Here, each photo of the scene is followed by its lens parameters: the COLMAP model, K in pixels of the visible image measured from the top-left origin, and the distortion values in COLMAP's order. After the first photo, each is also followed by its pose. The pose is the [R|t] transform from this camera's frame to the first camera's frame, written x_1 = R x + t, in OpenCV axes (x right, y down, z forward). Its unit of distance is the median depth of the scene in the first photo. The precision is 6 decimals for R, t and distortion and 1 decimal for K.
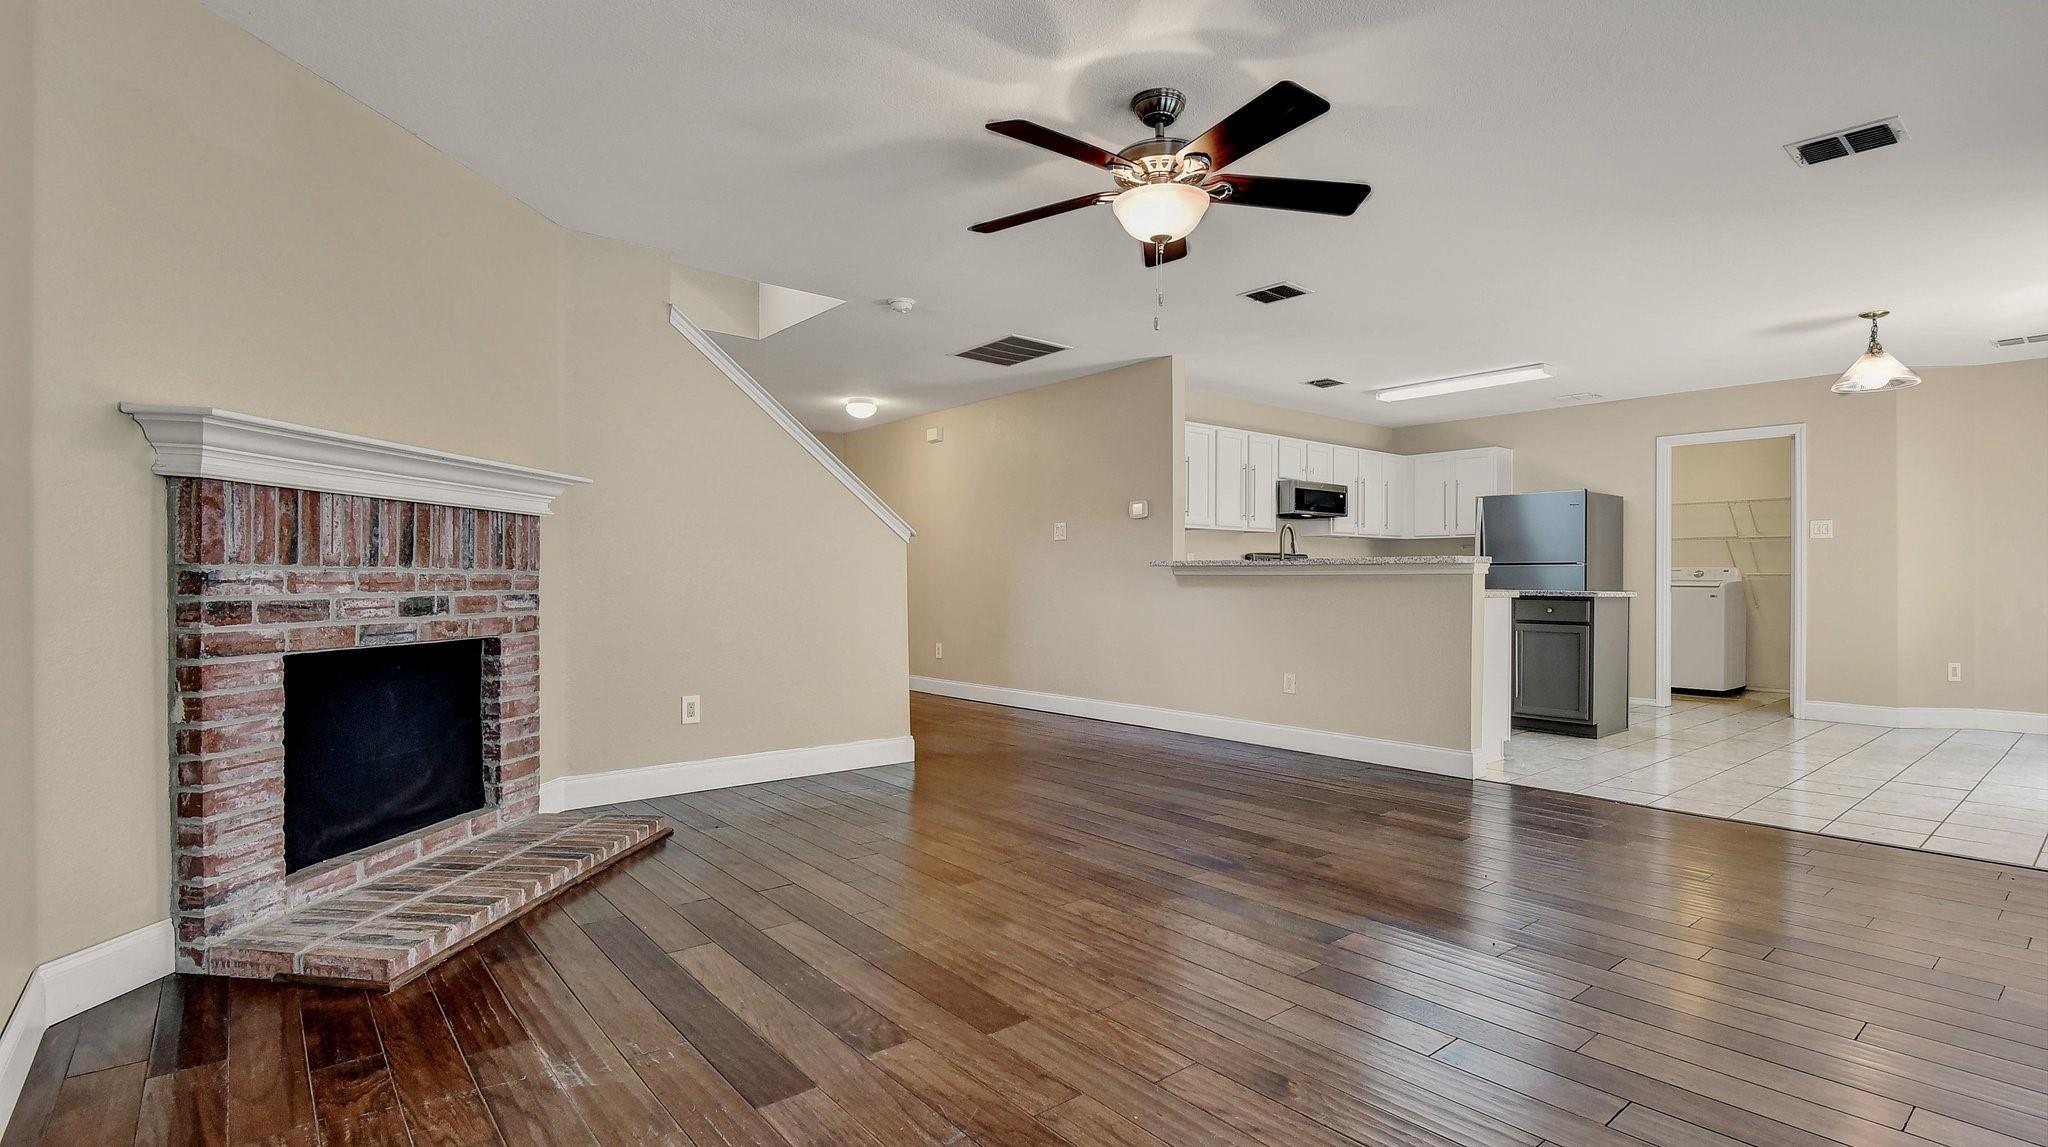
lens RADIAL K [[959.7, 0, 1051.1], [0, 959.7, 584.1], [0, 0, 1]] dist [-0.000788, -0.000513]
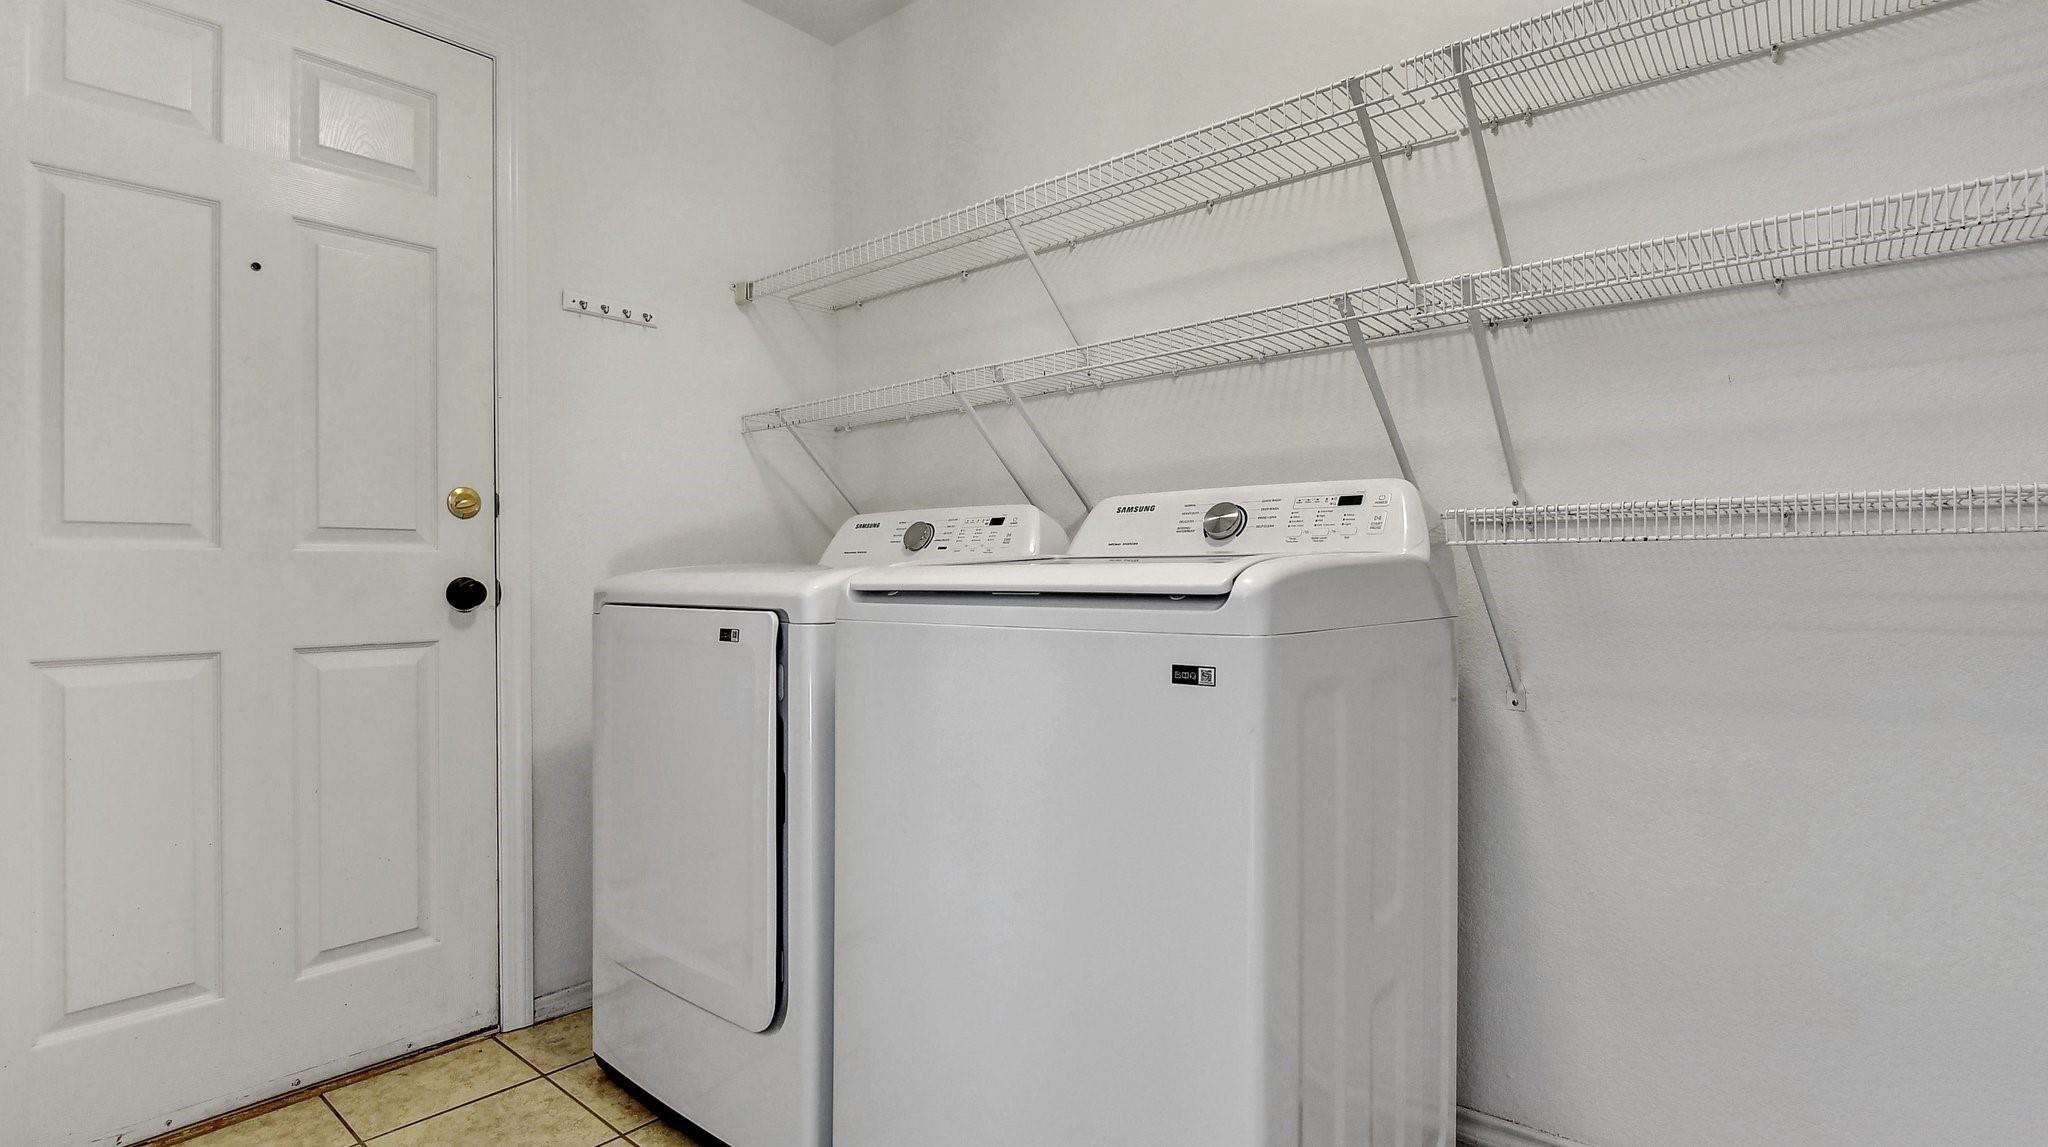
lens RADIAL K [[966.1, 0, 1012.1], [0, 966.1, 580.7], [0, 0, 1]] dist [-0.000743, -0.006419]
pose [[0.988191, -0.004363, 0.153164, 1.703086], [0.004895, 0.999983, -0.003098, 0.003289], [-0.153148, 0.003811, 0.988196, 2.314691]]
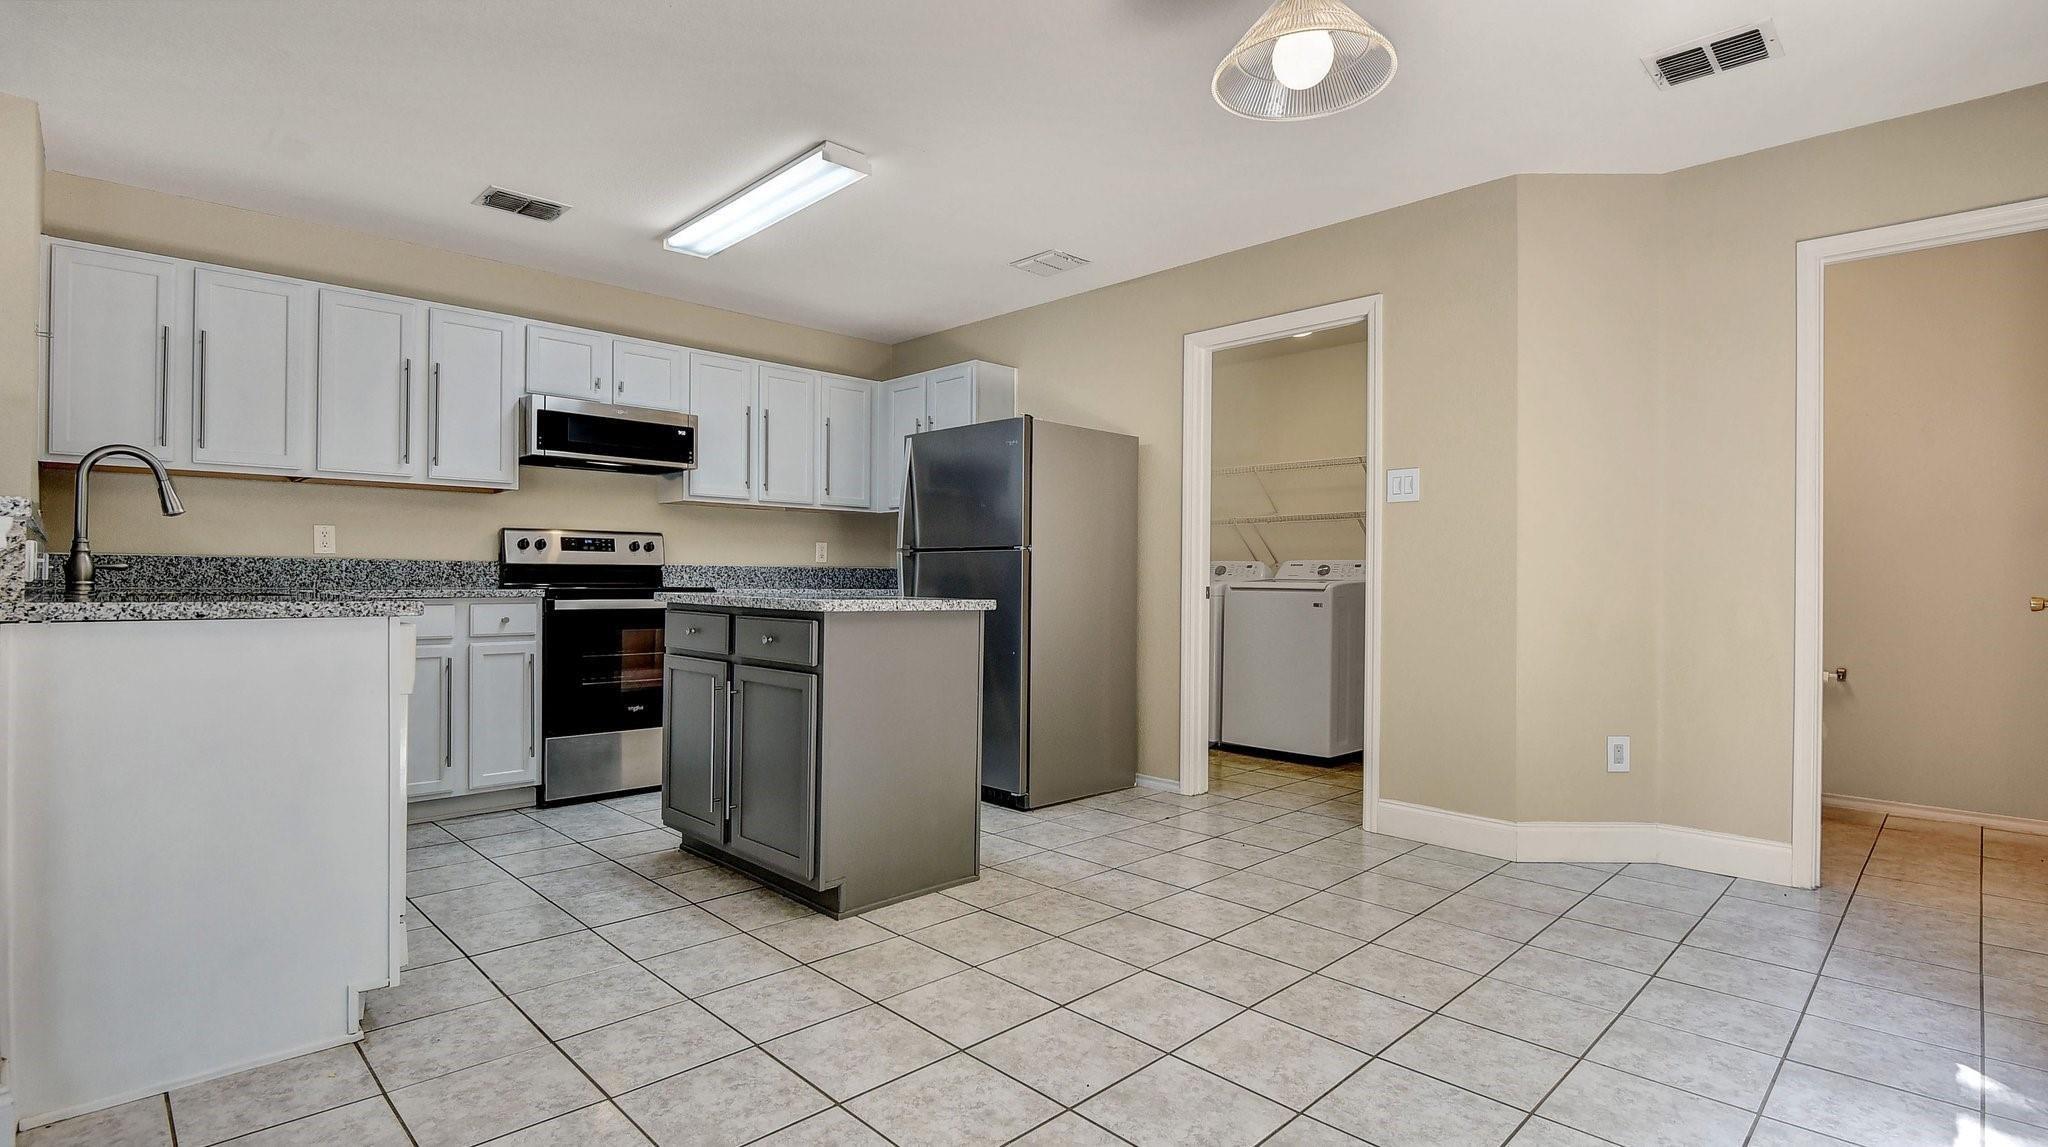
lens RADIAL K [[966.1, 0, 1012.1], [0, 966.1, 580.7], [0, 0, 1]] dist [-0.000743, -0.006419]
pose [[0.997939, 0.004119, 0.064031, 1.187713], [-0.003889, 0.999986, -0.003725, 0.000310], [-0.064045, 0.003468, 0.997941, 1.017153]]
